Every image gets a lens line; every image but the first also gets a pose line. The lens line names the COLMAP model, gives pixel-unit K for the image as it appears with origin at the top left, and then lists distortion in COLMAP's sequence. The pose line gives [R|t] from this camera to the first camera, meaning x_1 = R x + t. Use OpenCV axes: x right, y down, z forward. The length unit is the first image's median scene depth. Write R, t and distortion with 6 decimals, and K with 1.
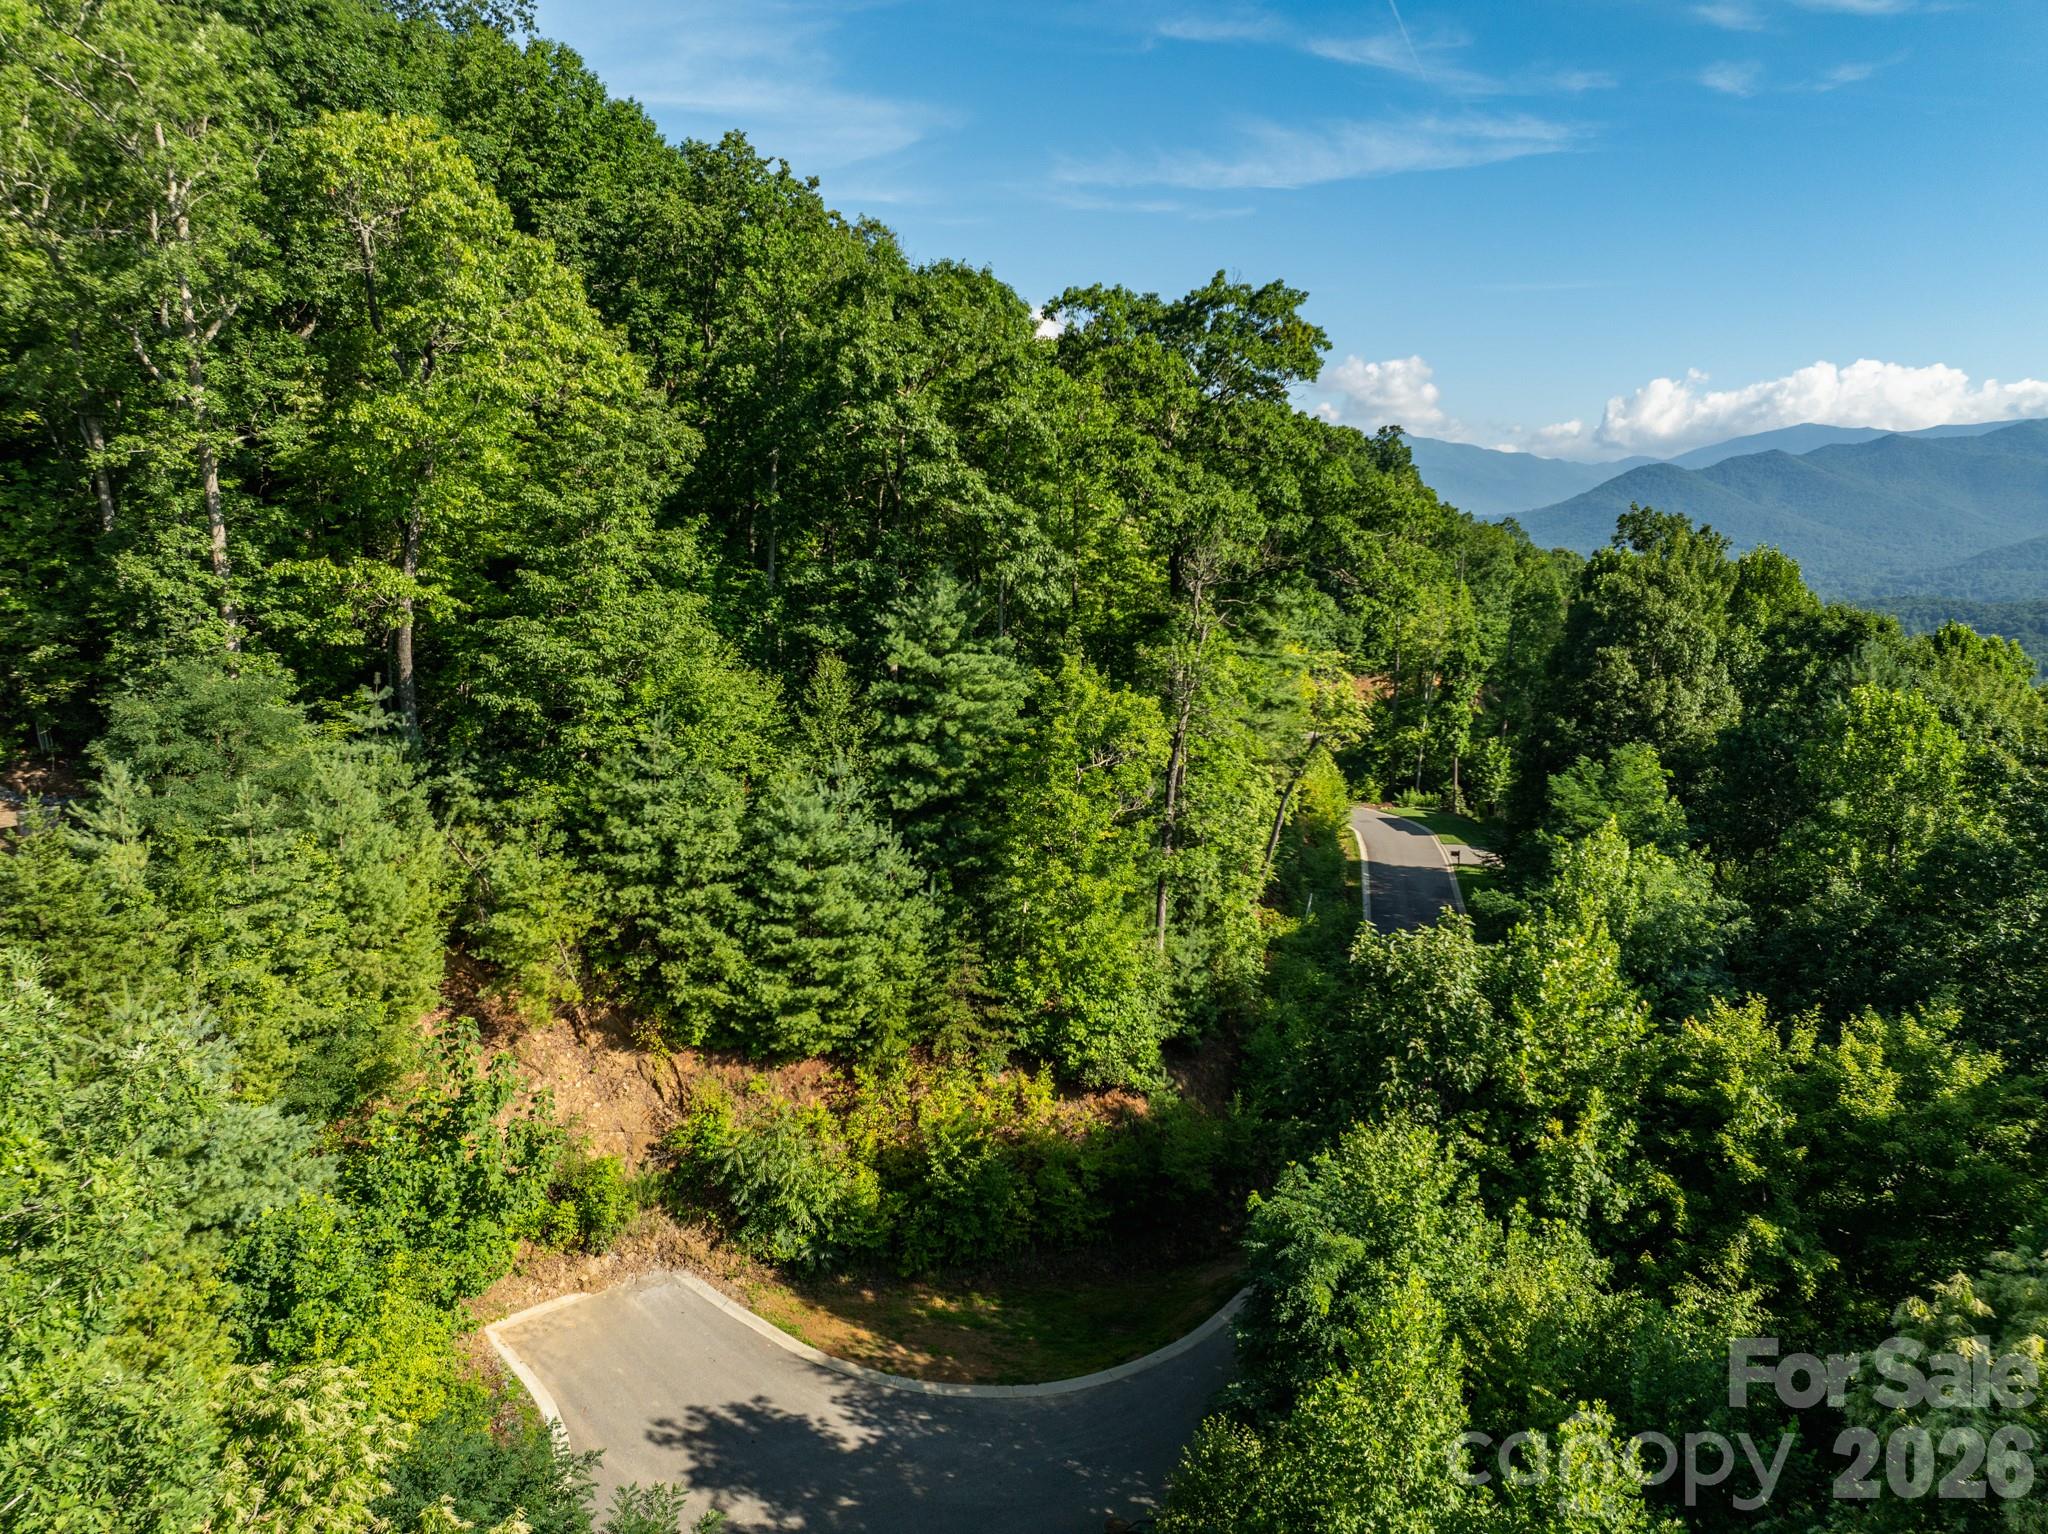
lens RADIAL K [[1438.8, 0, 1030.9], [0, 1438.8, 764.6], [0, 0, 1]] dist [-0.034225, 0.012007]
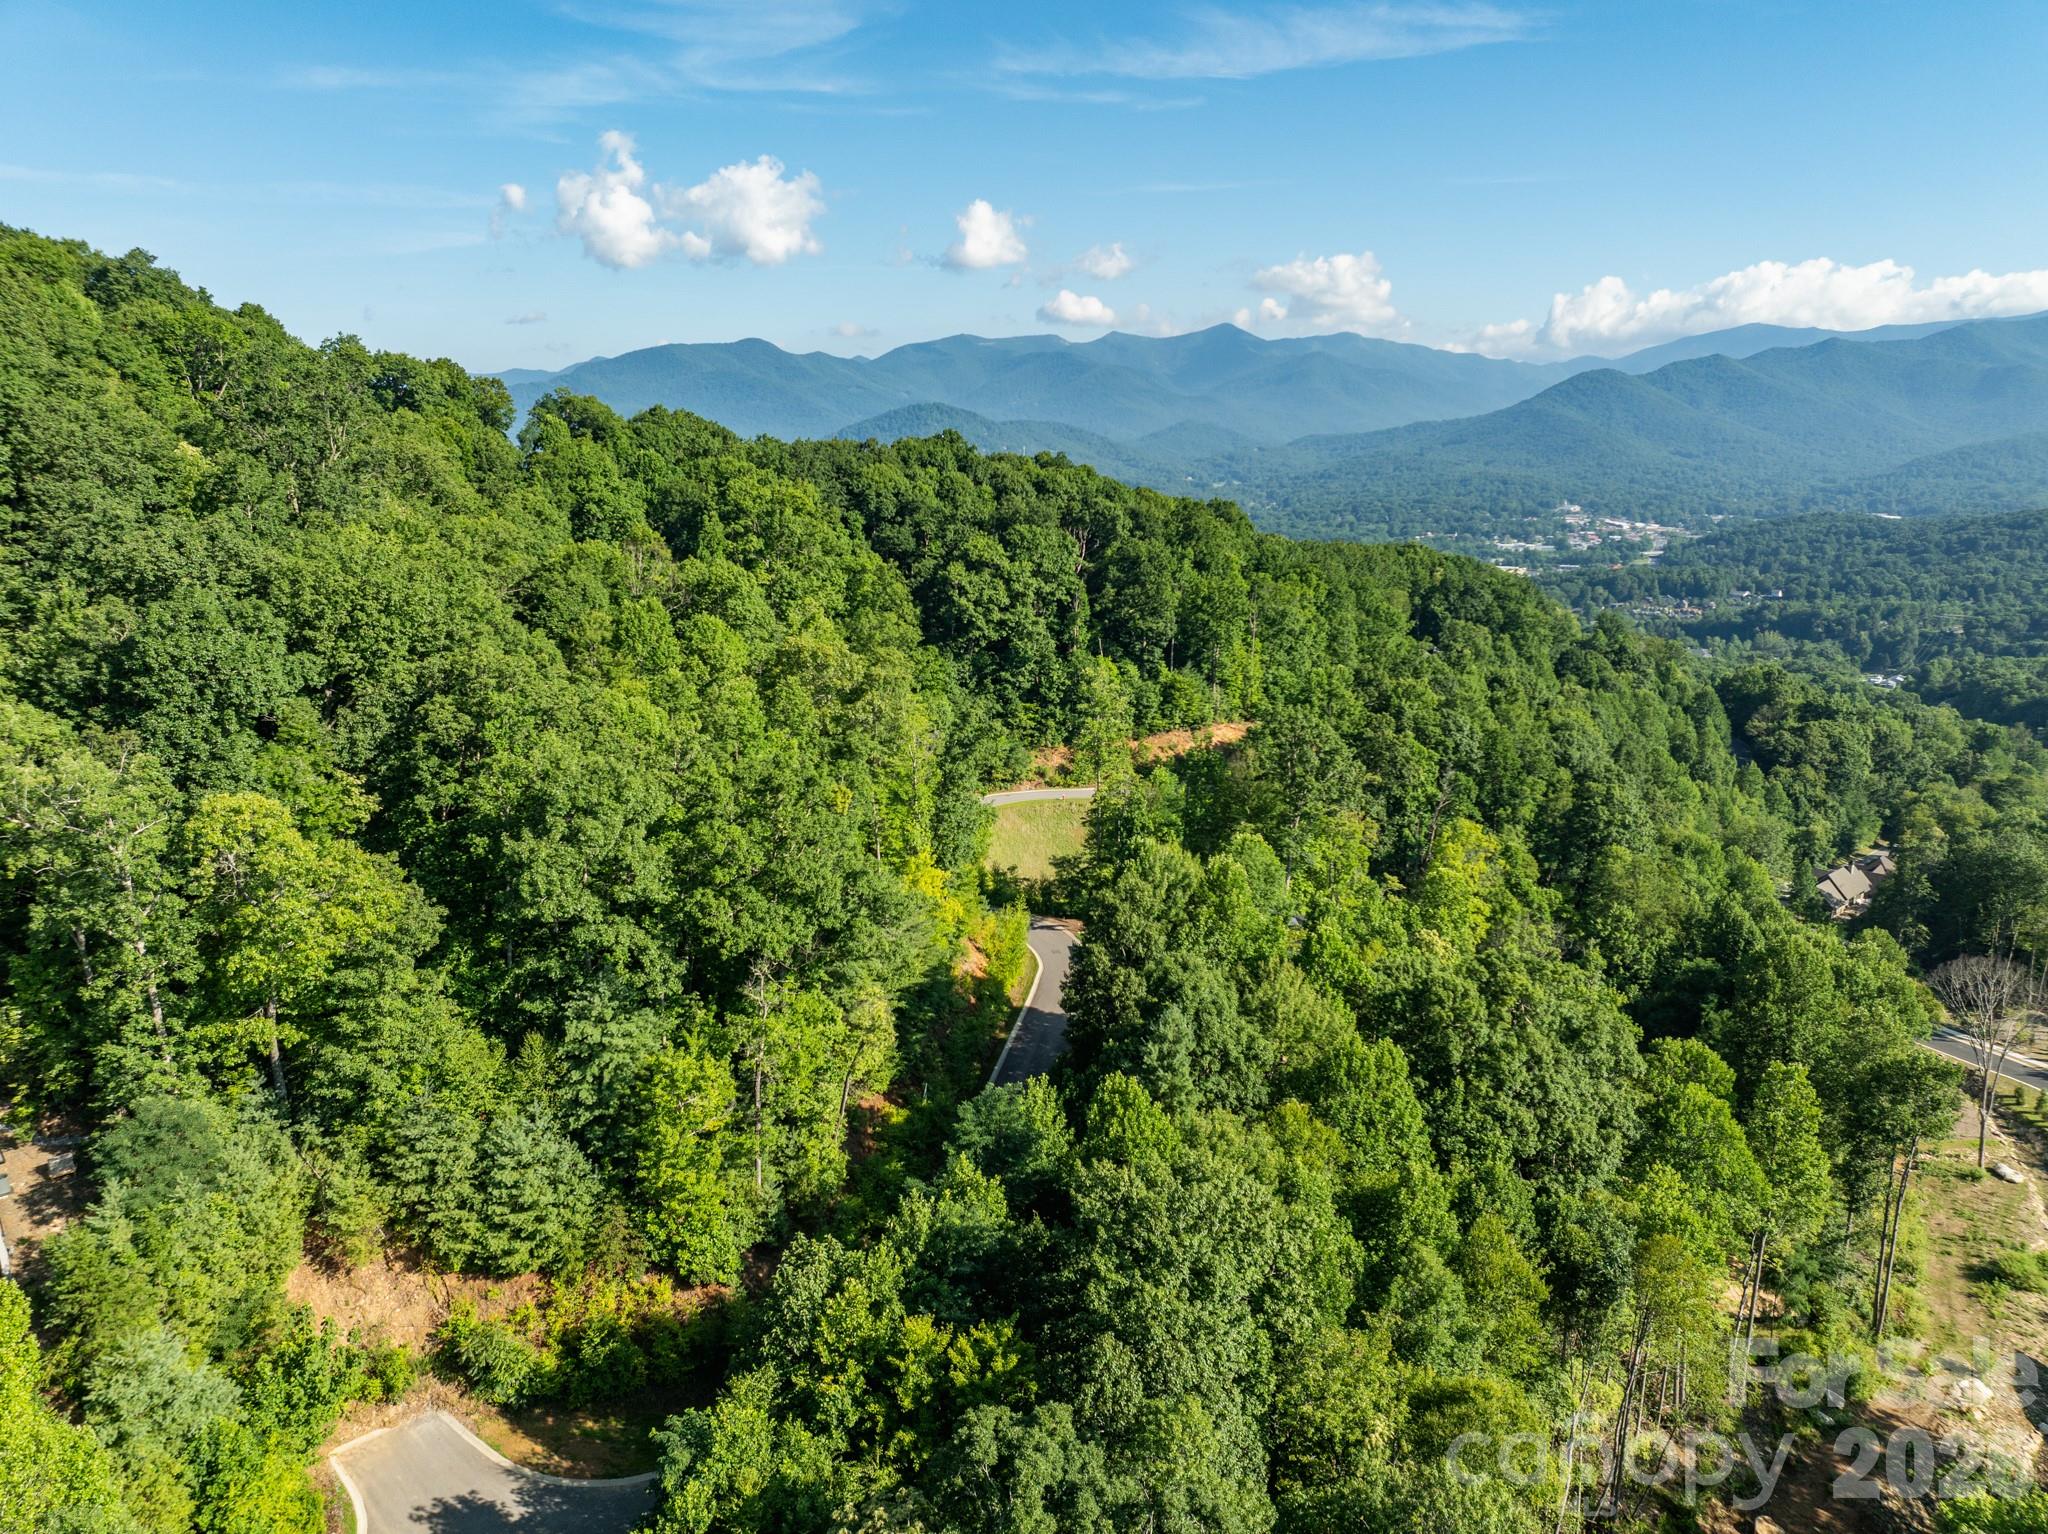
lens RADIAL K [[1438.8, 0, 1015.3], [0, 1438.8, 768.7], [0, 0, 1]] dist [-0.034225, 0.012007]
pose [[0.999694, -0.013726, 0.020577, 0.414418], [0.012266, 0.997506, 0.069505, -0.522525], [-0.021480, -0.069231, 0.997369, -0.683921]]
